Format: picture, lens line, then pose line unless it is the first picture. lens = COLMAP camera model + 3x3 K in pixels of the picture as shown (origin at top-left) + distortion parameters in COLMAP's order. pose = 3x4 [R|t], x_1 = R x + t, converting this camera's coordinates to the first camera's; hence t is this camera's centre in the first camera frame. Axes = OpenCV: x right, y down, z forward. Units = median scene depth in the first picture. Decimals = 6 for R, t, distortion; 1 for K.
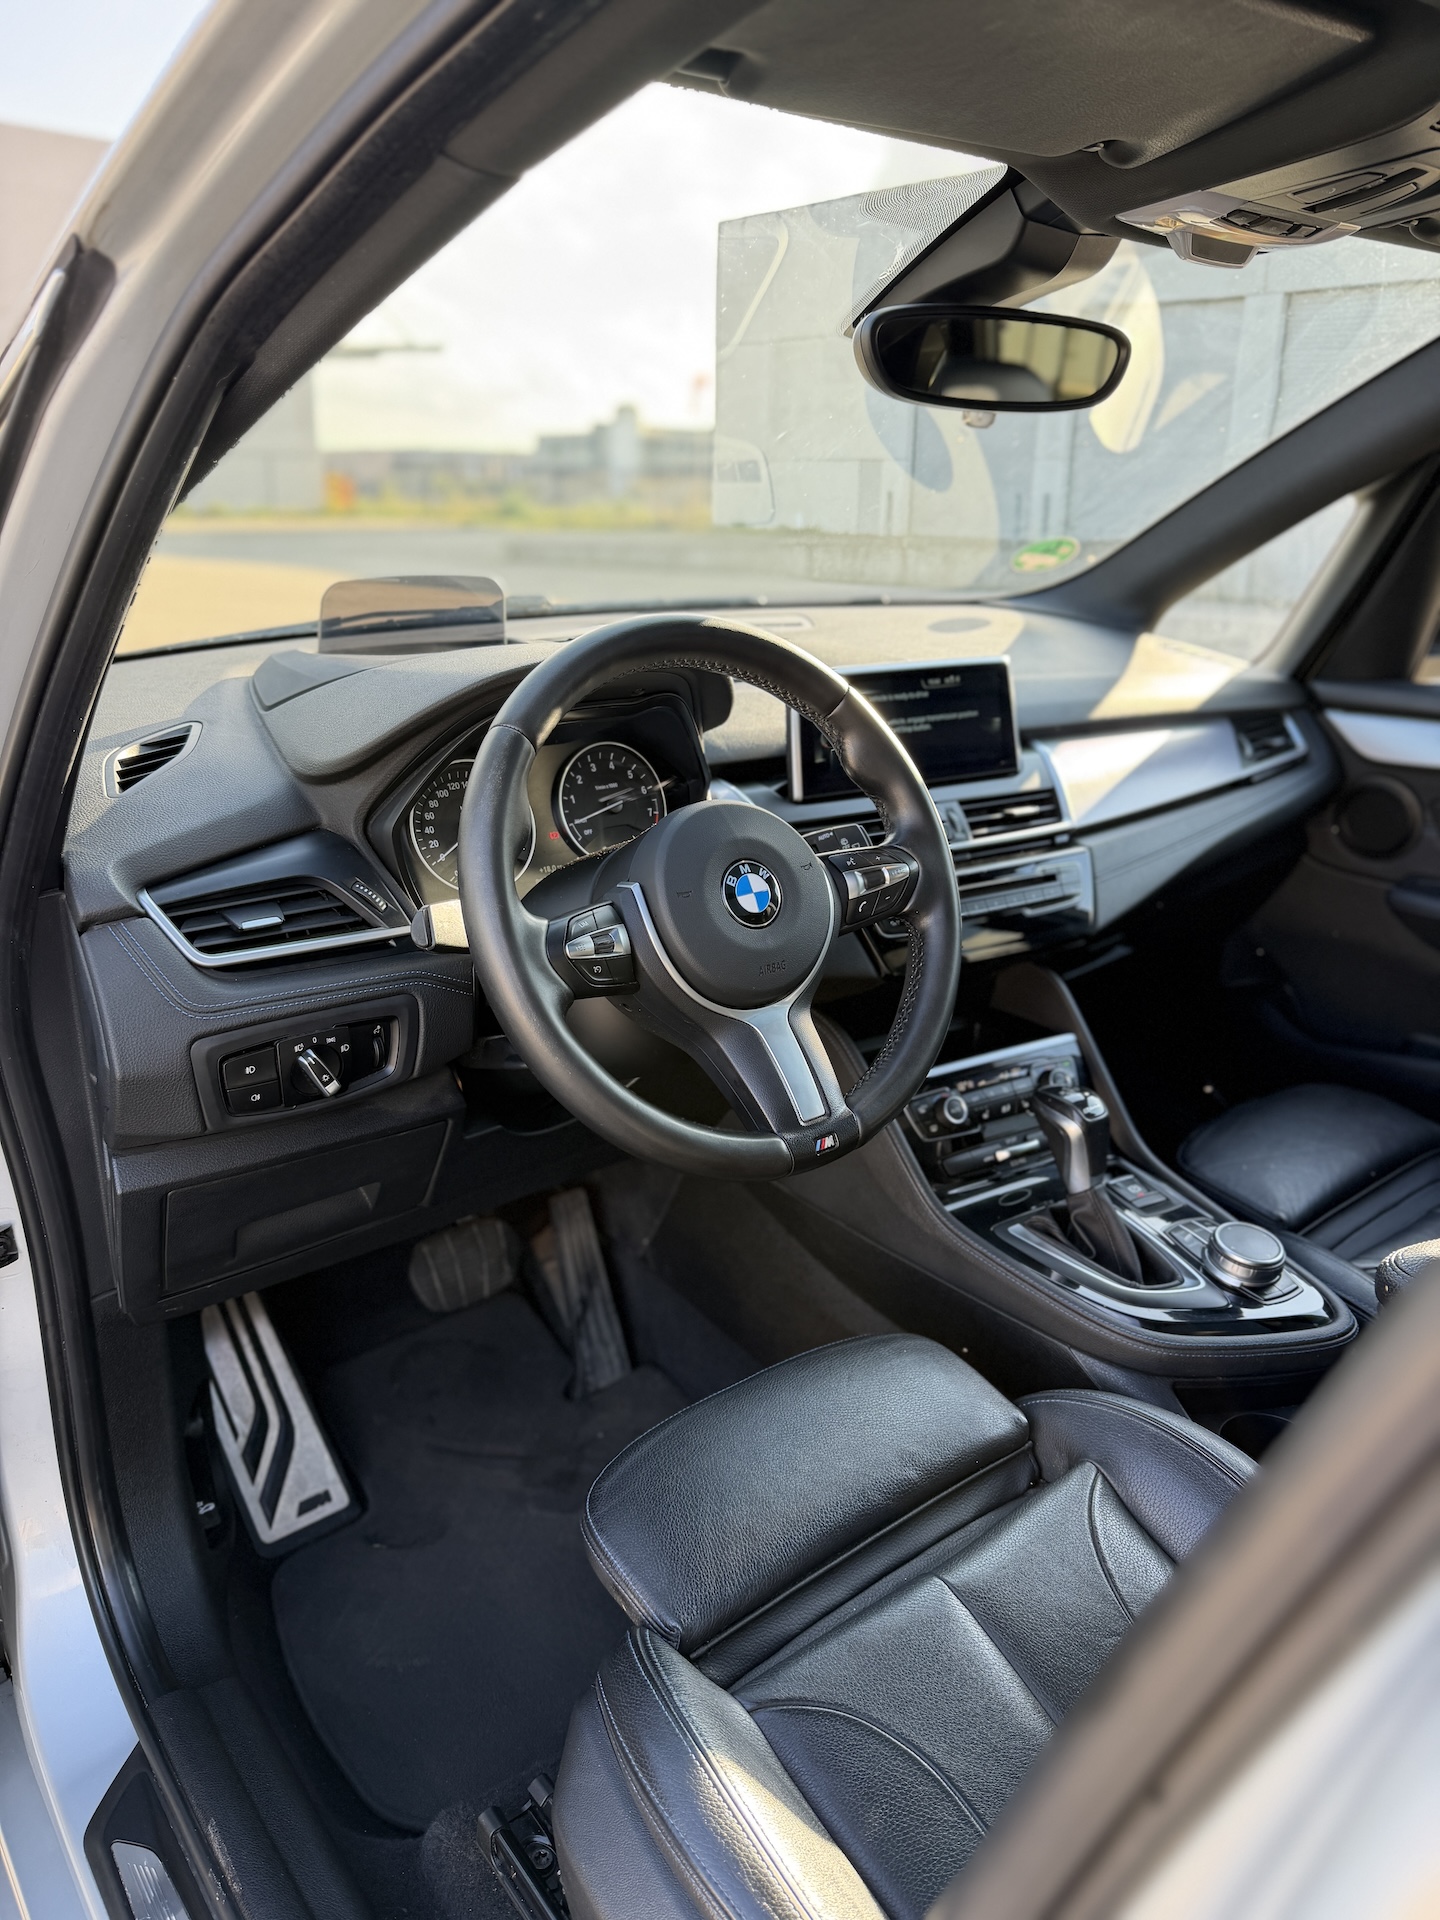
lens RADIAL K [[1365.4, 0, 726.3], [0, 1365.4, 969.5], [0, 0, 1]] dist [0.033045, -0.050847]
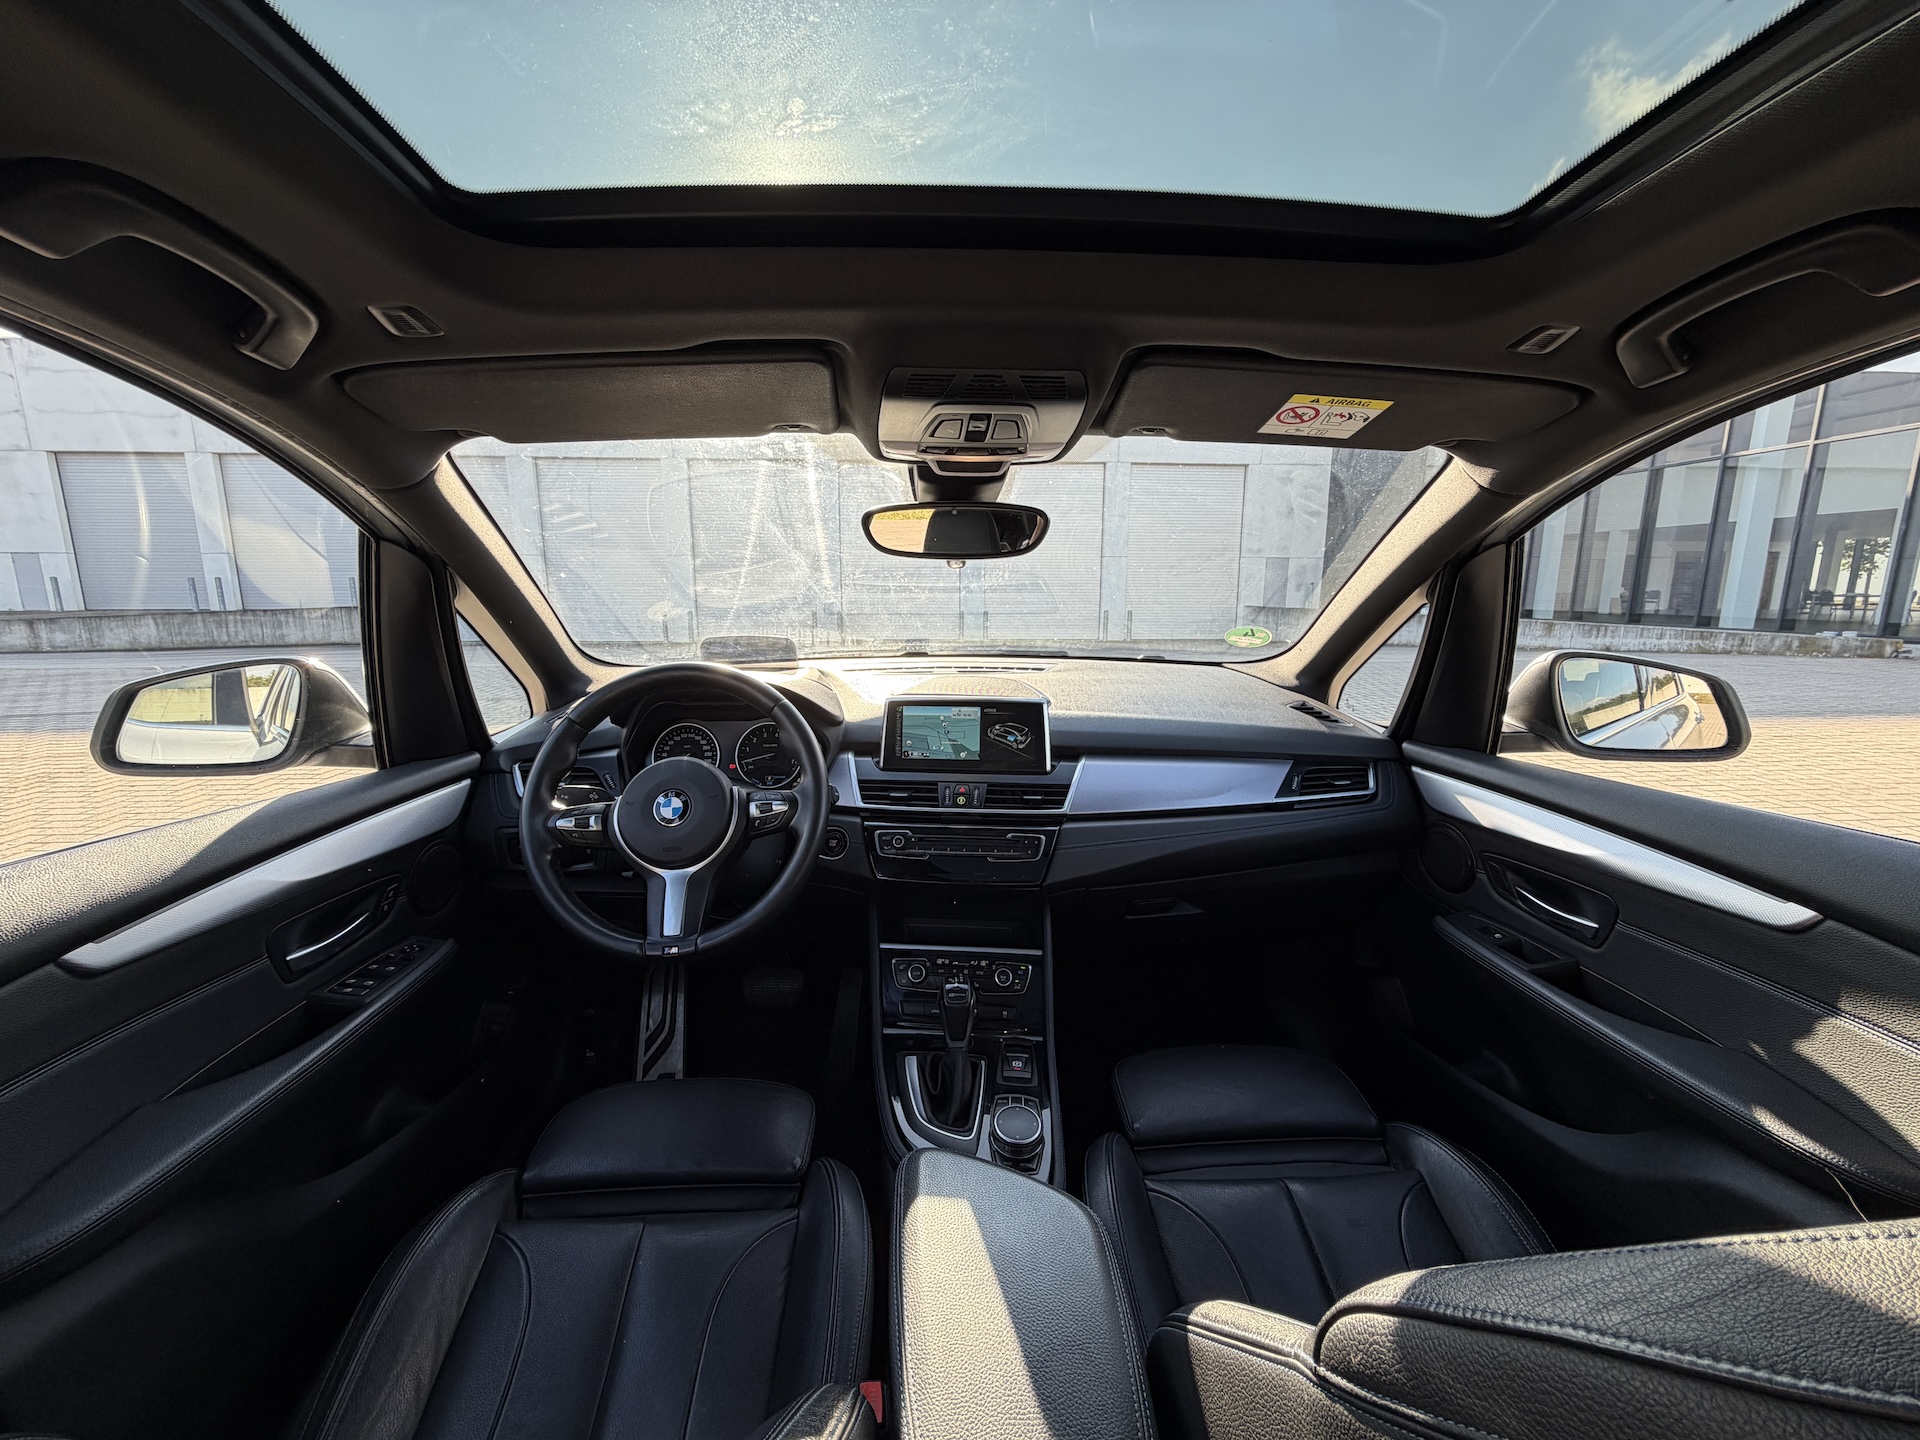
lens RADIAL K [[767.4, 0, 955.3], [0, 767.4, 713.3], [0, 0, 1]] dist [-0.018949, 0.000112]
pose [[0.814758, 0.103283, -0.570528, 0.667496], [-0.193391, 0.976065, -0.099480, -0.110541], [0.546598, 0.191387, 0.815231, 0.229985]]
